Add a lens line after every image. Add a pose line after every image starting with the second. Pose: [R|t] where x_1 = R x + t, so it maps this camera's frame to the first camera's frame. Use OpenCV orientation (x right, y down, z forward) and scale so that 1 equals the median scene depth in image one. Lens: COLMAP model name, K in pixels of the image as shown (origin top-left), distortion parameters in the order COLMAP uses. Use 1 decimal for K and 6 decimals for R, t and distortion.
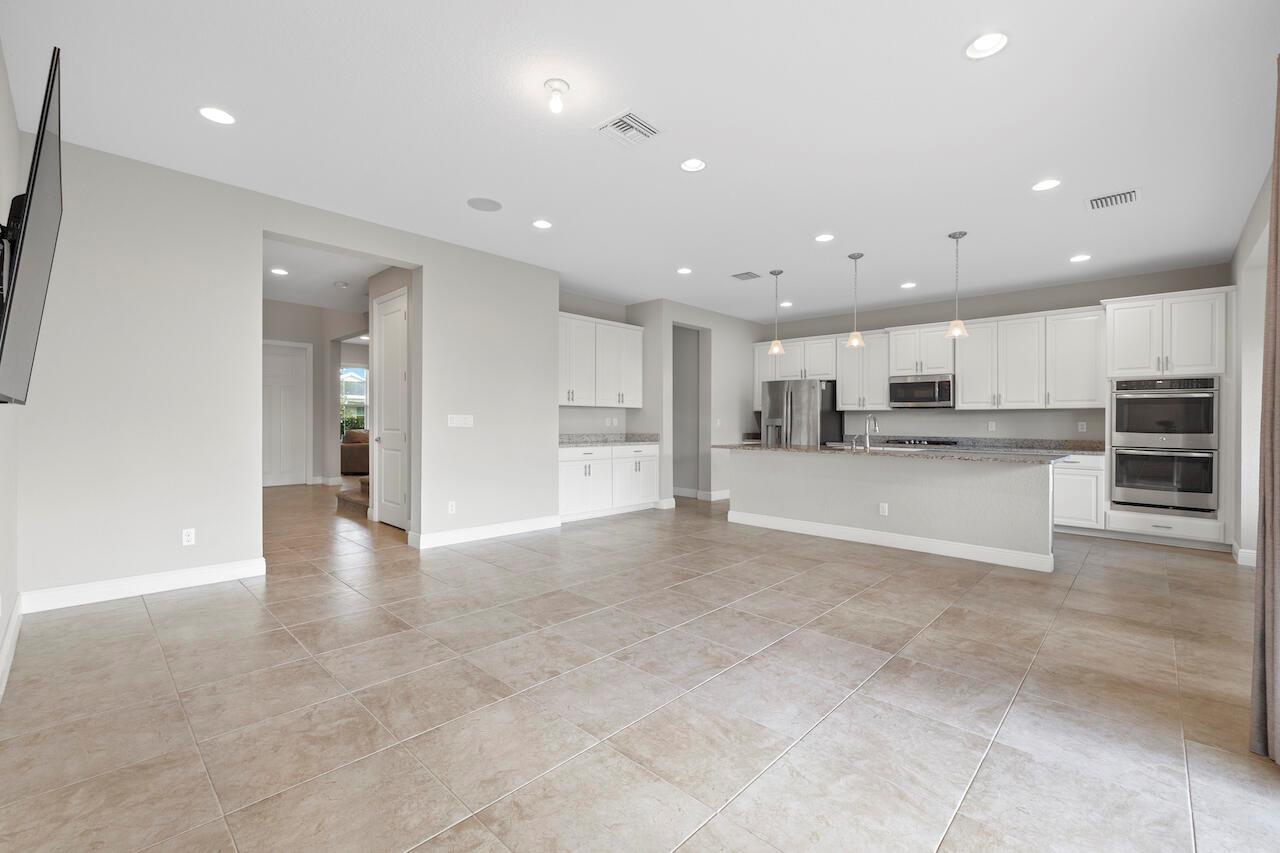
lens RADIAL K [[543.2, 0, 641.2], [0, 543.2, 426.3], [0, 0, 1]] dist [0.000130, 0.000004]
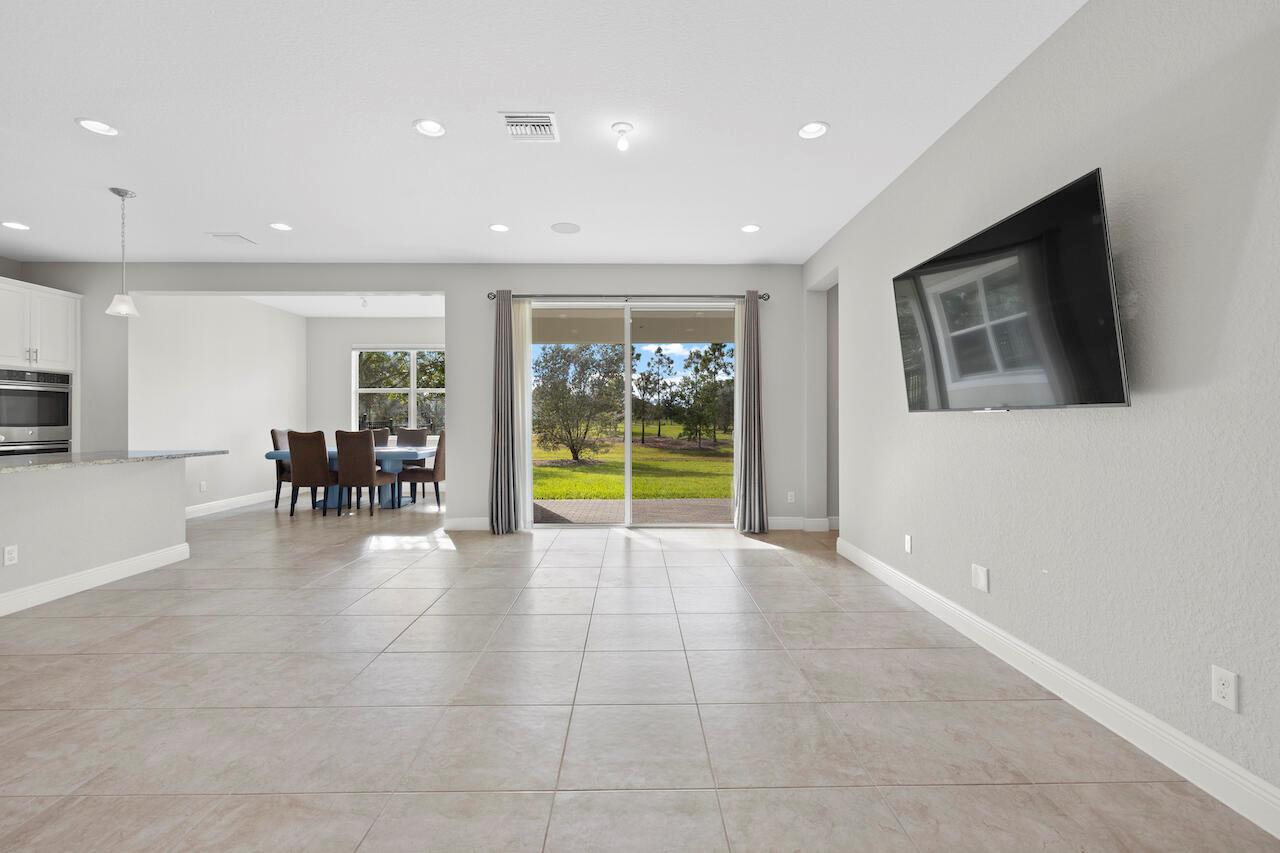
lens RADIAL K [[543.2, 0, 640.7], [0, 543.2, 420.7], [0, 0, 1]] dist [0.000130, 0.000004]
pose [[-0.699107, -0.010858, 0.714935, -0.738671], [-0.000829, 0.999896, 0.014375, -0.018259], [-0.715017, 0.009457, -0.699043, 1.308641]]
